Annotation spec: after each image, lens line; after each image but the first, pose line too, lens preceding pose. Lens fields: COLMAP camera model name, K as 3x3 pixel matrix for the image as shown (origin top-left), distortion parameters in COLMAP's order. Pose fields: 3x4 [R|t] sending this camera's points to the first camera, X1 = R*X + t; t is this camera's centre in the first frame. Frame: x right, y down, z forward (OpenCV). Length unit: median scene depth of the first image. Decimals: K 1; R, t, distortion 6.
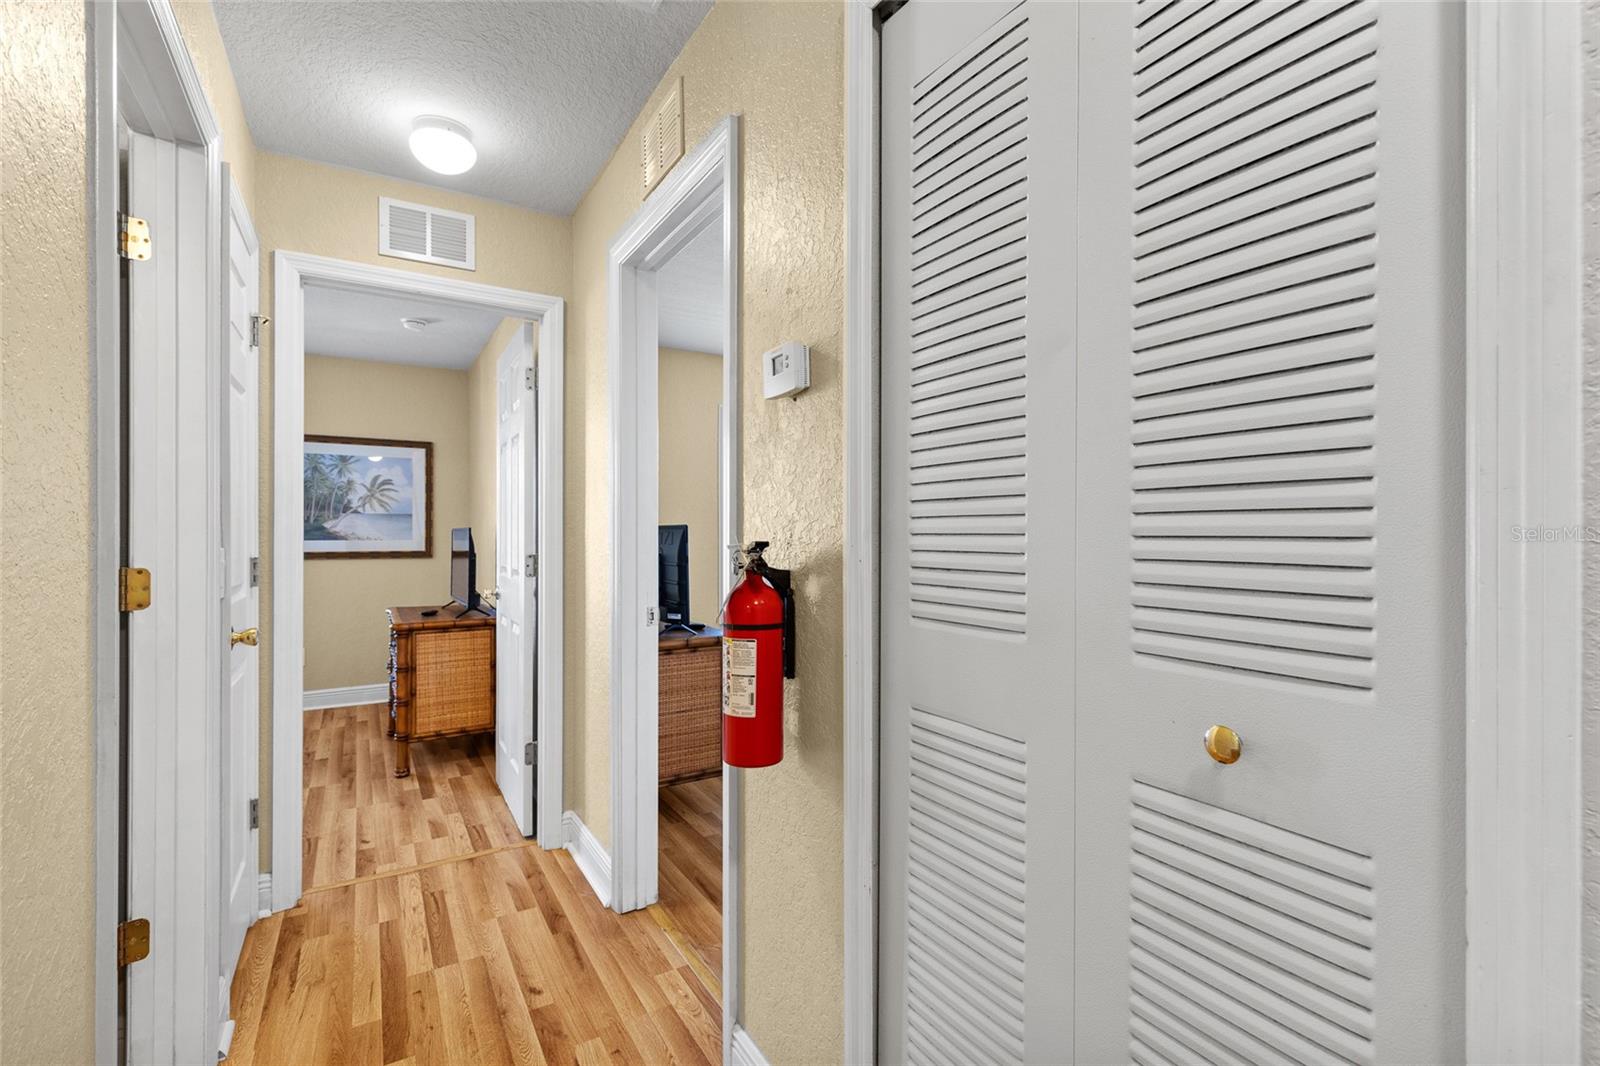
lens RADIAL K [[711.0, 0, 804.4], [0, 711.0, 532.4], [0, 0, 1]] dist [0.007127, -0.002023]
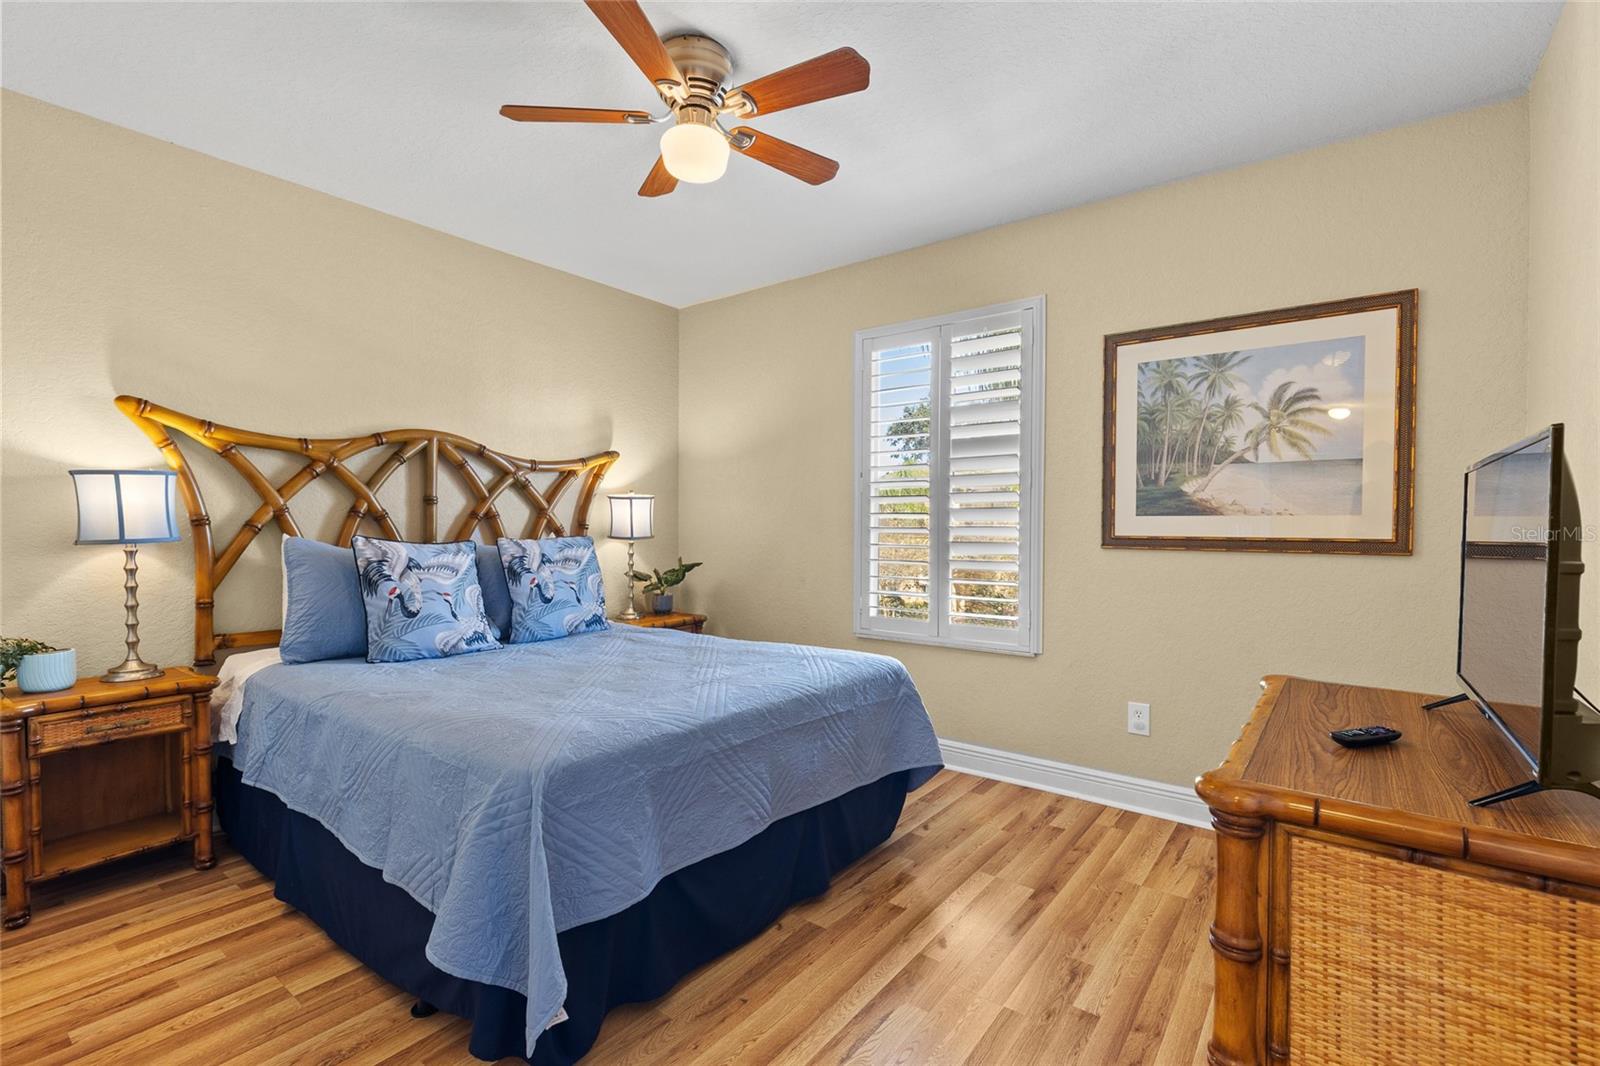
lens RADIAL K [[711.0, 0, 805.3], [0, 711.0, 537.0], [0, 0, 1]] dist [0.007127, -0.002023]
pose [[0.350703, 0.016787, -0.936336, -0.255826], [-0.002588, 0.999853, 0.016957, 0.018597], [0.936483, -0.003523, 0.350694, 0.523881]]
